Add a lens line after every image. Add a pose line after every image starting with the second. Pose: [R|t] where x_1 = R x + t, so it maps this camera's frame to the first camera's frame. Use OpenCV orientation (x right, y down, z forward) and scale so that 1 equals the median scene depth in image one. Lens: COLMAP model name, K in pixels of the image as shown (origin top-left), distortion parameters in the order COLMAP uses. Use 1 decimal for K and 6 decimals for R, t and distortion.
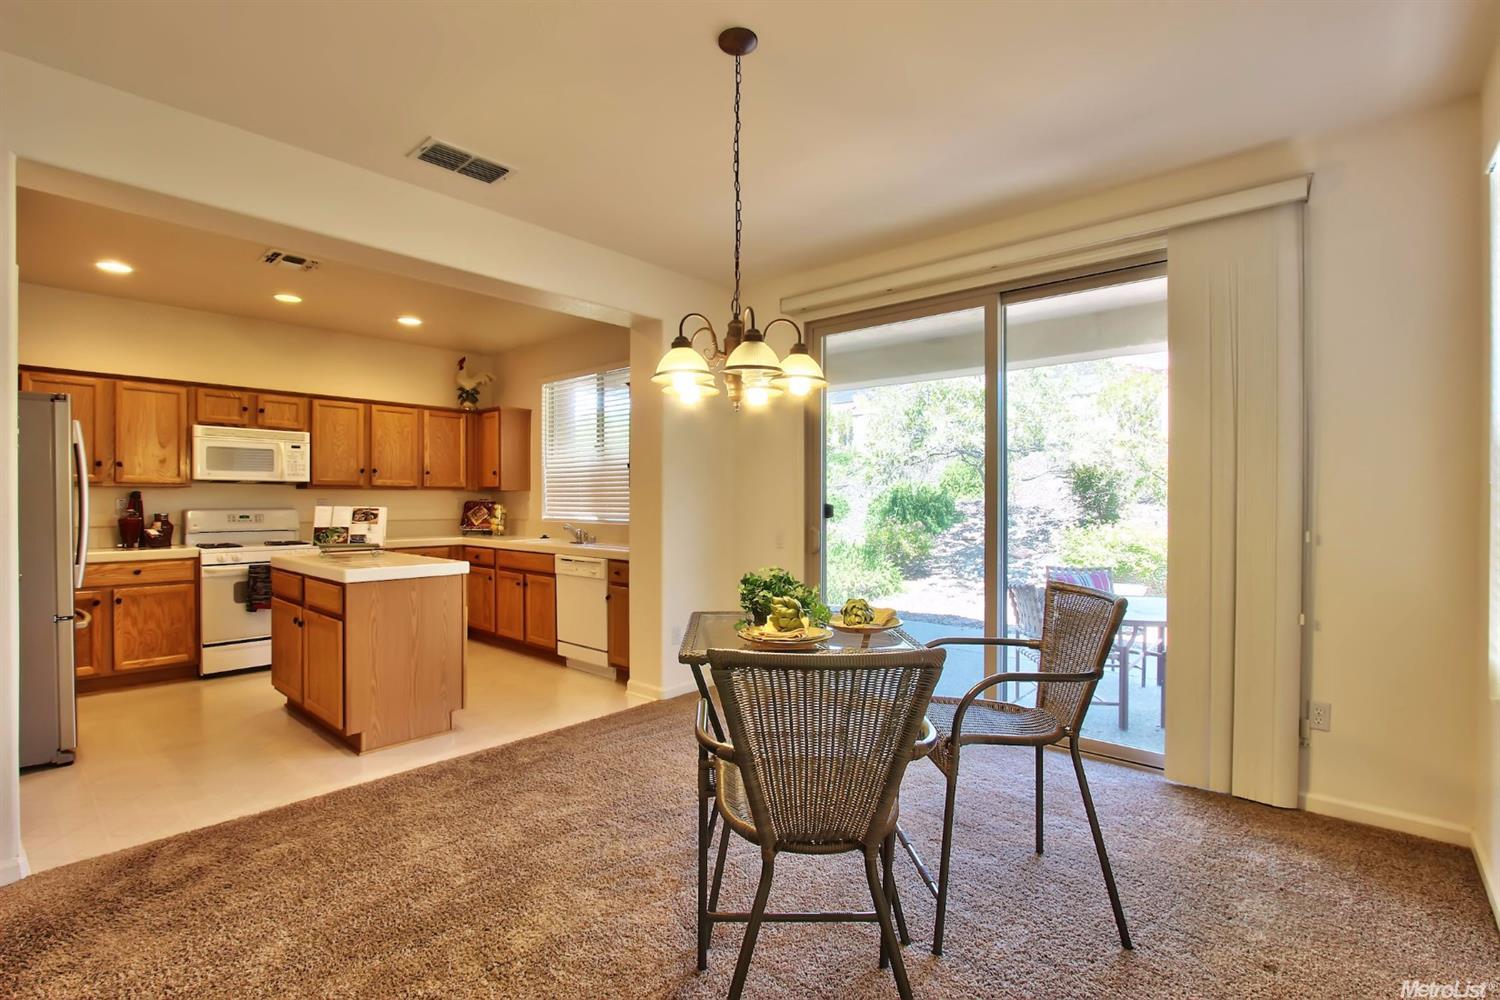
lens RADIAL K [[681.0, 0, 743.3], [0, 681.0, 505.4], [0, 0, 1]] dist [-0.019997, 0.000863]
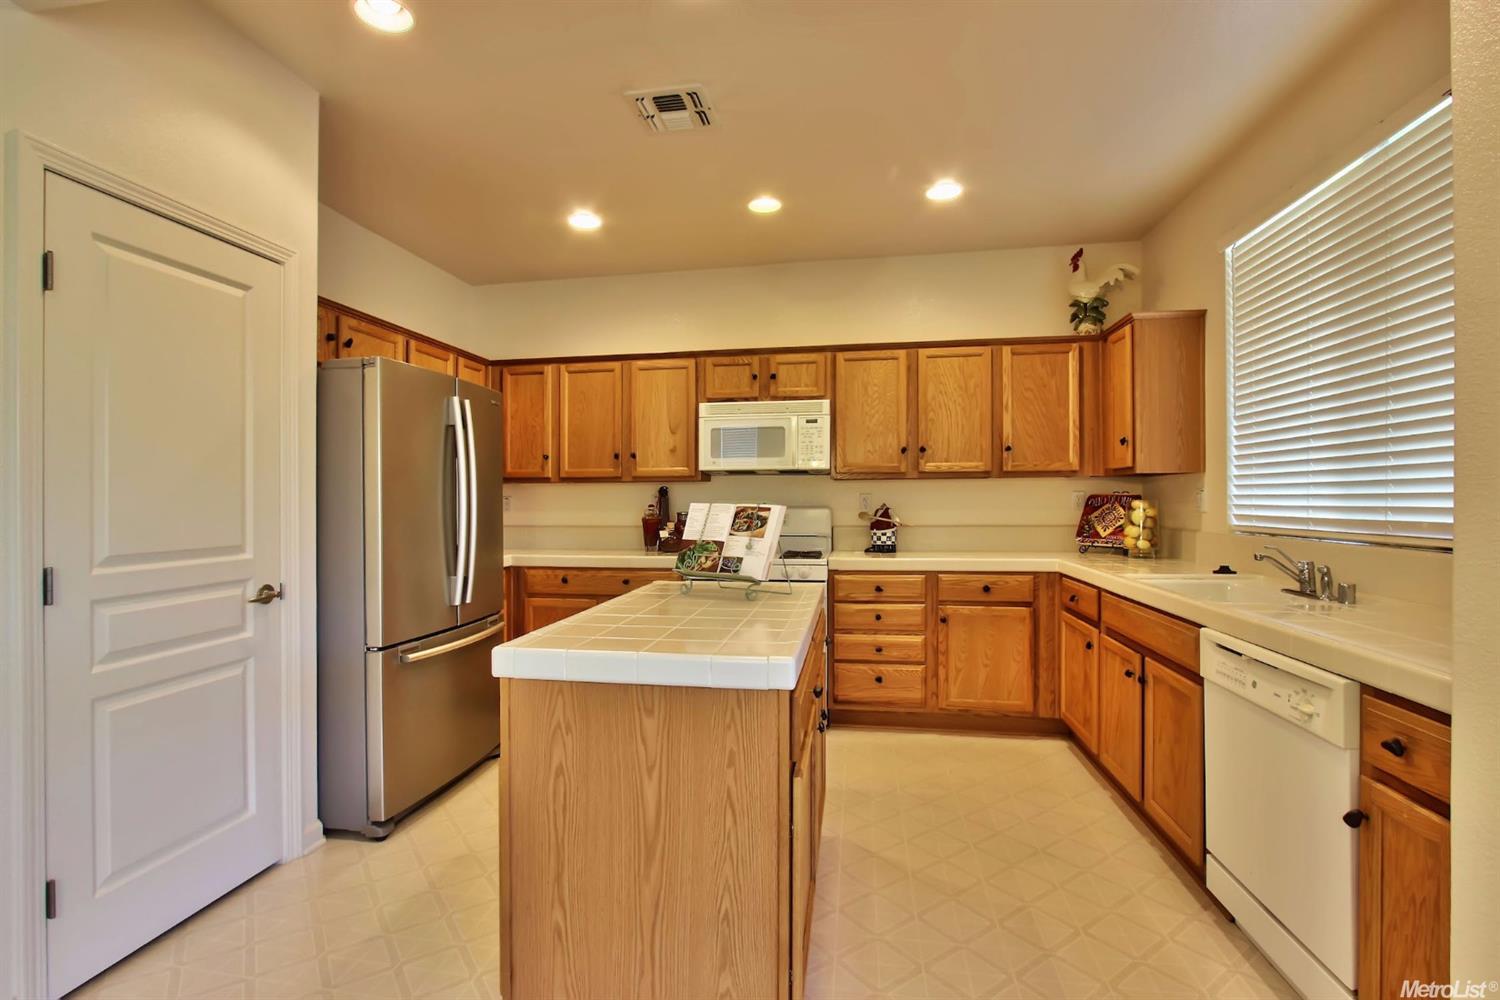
lens RADIAL K [[681.0, 0, 734.7], [0, 681.0, 504.6], [0, 0, 1]] dist [-0.019997, 0.000863]
pose [[0.510961, 0.002075, -0.859601, -0.077715], [0.000149, 0.999997, 0.002503, 0.000599], [0.859604, -0.001407, 0.510959, 0.543064]]
